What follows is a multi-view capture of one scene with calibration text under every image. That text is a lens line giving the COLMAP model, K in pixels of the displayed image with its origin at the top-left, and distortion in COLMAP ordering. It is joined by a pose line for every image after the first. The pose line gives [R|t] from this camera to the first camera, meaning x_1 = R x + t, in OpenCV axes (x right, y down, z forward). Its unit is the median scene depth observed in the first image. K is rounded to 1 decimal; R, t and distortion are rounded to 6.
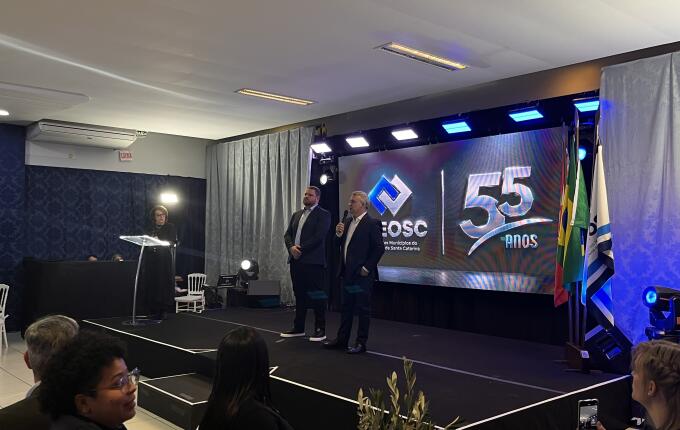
lens RADIAL K [[620.1, 0, 337.9], [0, 620.1, 213.4], [0, 0, 1]] dist [-0.001448, -0.088877]
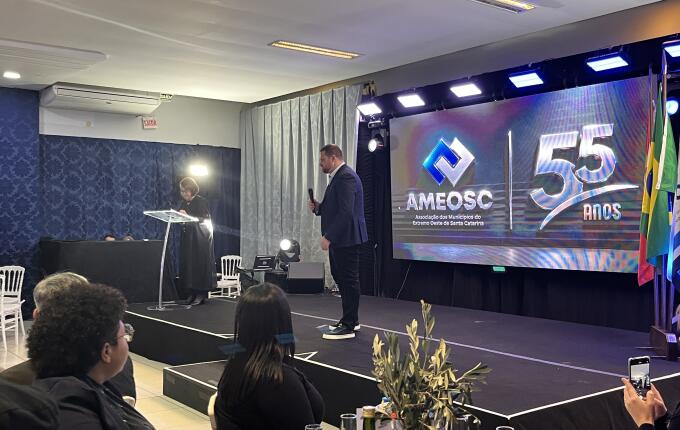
lens RADIAL K [[724.0, 0, 340.0], [0, 724.0, 215.0], [0, 0, 1]] dist [0.015819, -0.192090]
pose [[0.996736, -0.008447, -0.080290, 0.012624], [0.010915, 0.999480, 0.030356, 0.012020], [0.079992, -0.031134, 0.996309, -0.016023]]
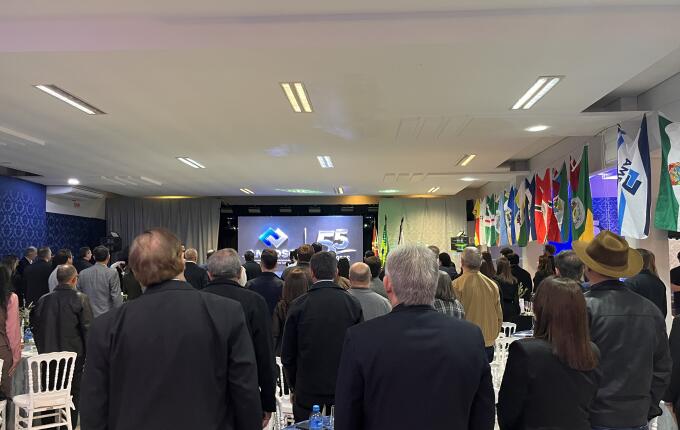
lens RADIAL K [[547.7, 0, 340.0], [0, 547.7, 215.0], [0, 0, 1]] dist [0.069041, -0.111063]
pose [[0.698321, 0.038596, 0.714743, -1.058618], [-0.019863, 0.999206, -0.034551, -0.044897], [-0.715509, 0.009931, 0.698533, -0.452582]]
